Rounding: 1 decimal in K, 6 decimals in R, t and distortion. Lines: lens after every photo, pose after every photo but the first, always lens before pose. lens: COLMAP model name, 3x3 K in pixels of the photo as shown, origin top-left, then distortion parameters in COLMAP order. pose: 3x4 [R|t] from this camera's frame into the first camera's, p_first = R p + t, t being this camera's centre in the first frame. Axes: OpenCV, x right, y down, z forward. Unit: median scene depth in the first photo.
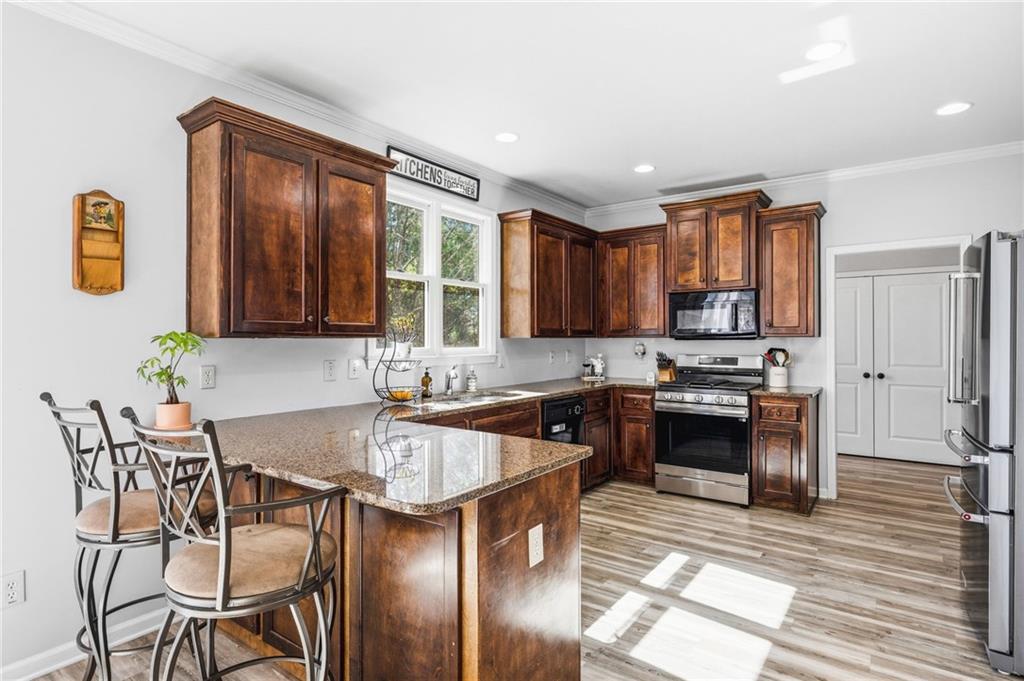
lens RADIAL K [[466.1, 0, 517.6], [0, 466.1, 344.4], [0, 0, 1]] dist [0.001399, 0.000421]
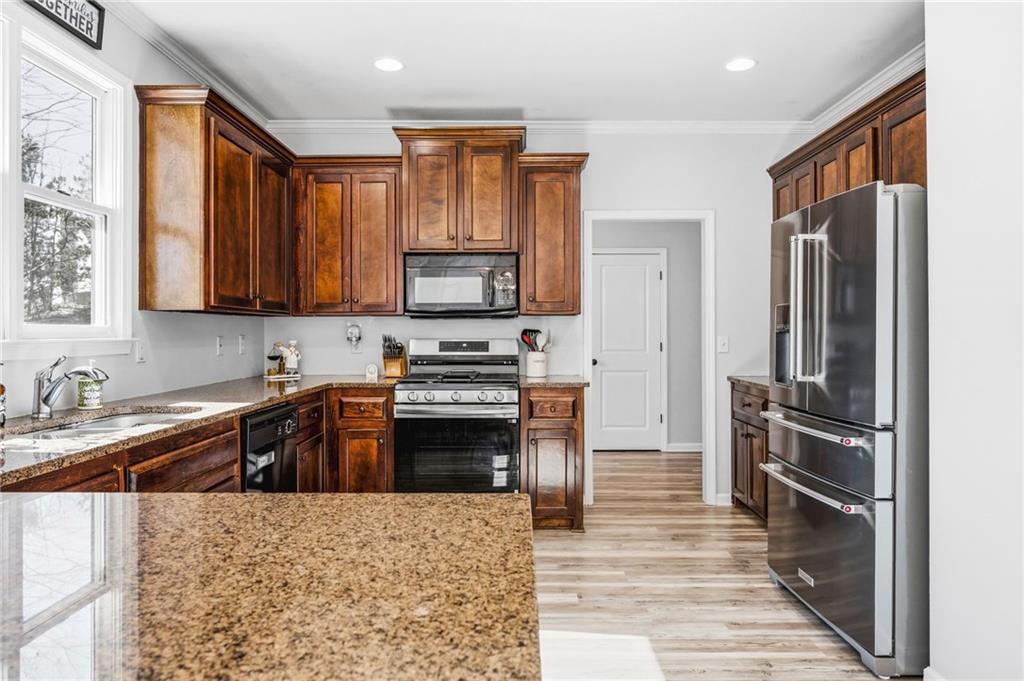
lens RADIAL K [[615.1, 0, 512.4], [0, 615.1, 330.0], [0, 0, 1]] dist [-0.002607, 0.000802]
pose [[0.835153, -0.000814, 0.550017, -0.065610], [0.002589, 0.999994, -0.002450, 0.012847], [-0.550011, 0.003470, 0.835150, 0.134985]]
